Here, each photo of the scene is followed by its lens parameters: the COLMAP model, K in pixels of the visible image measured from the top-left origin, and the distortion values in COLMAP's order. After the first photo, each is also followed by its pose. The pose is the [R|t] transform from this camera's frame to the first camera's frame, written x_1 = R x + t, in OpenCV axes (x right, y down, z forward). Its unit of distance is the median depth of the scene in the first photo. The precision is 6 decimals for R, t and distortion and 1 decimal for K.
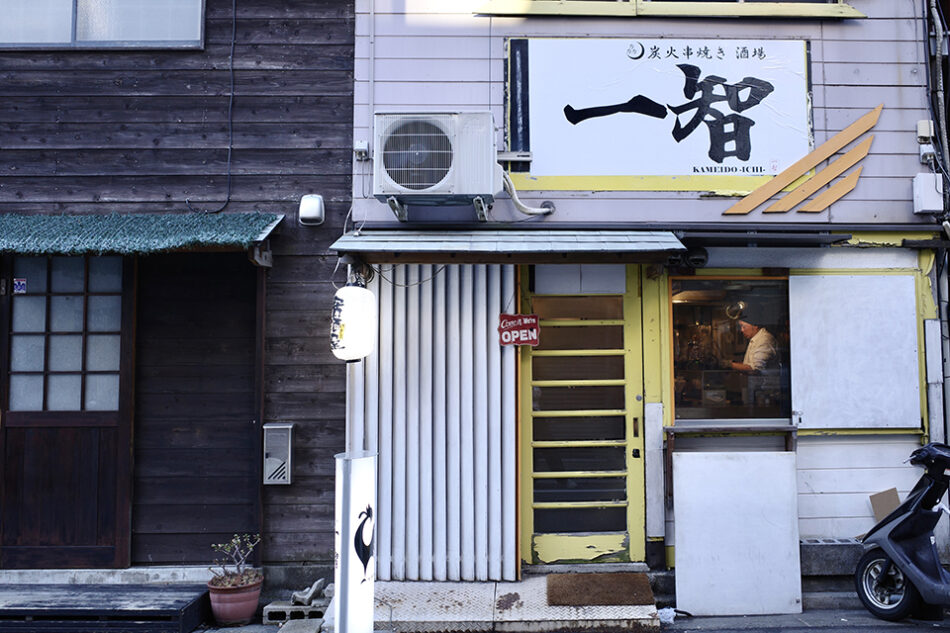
lens RADIAL K [[766.9, 0, 475.0], [0, 766.9, 316.5], [0, 0, 1]] dist [-0.025951, 0.006843]
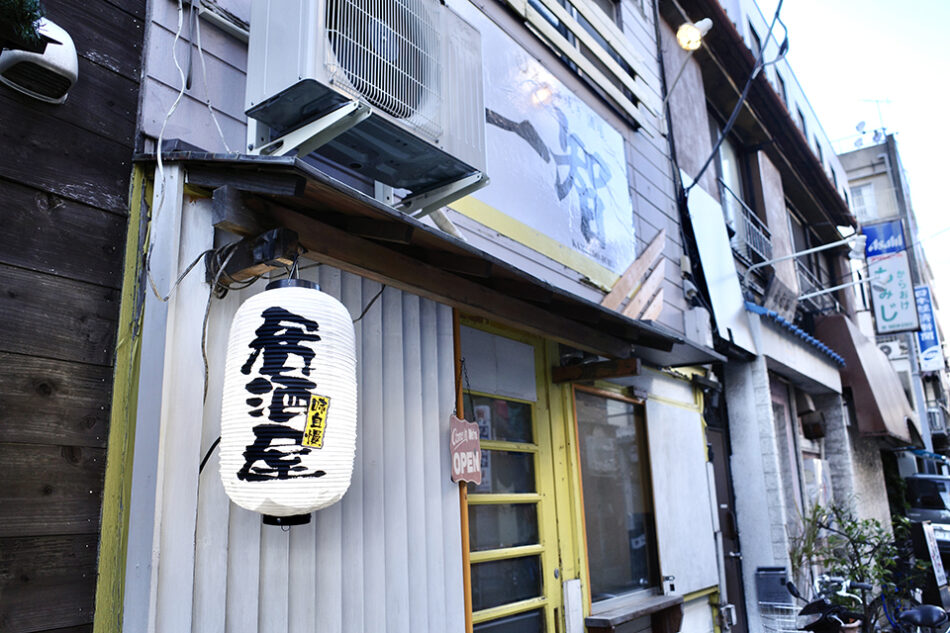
lens RADIAL K [[766.9, 0, 475.0], [0, 766.9, 316.5], [0, 0, 1]] dist [-0.025951, 0.006843]
pose [[0.587023, 0.187180, 0.787634, -0.342346], [-0.022551, 0.976307, -0.215211, 0.038333], [-0.809256, 0.108572, 0.577336, 0.674840]]
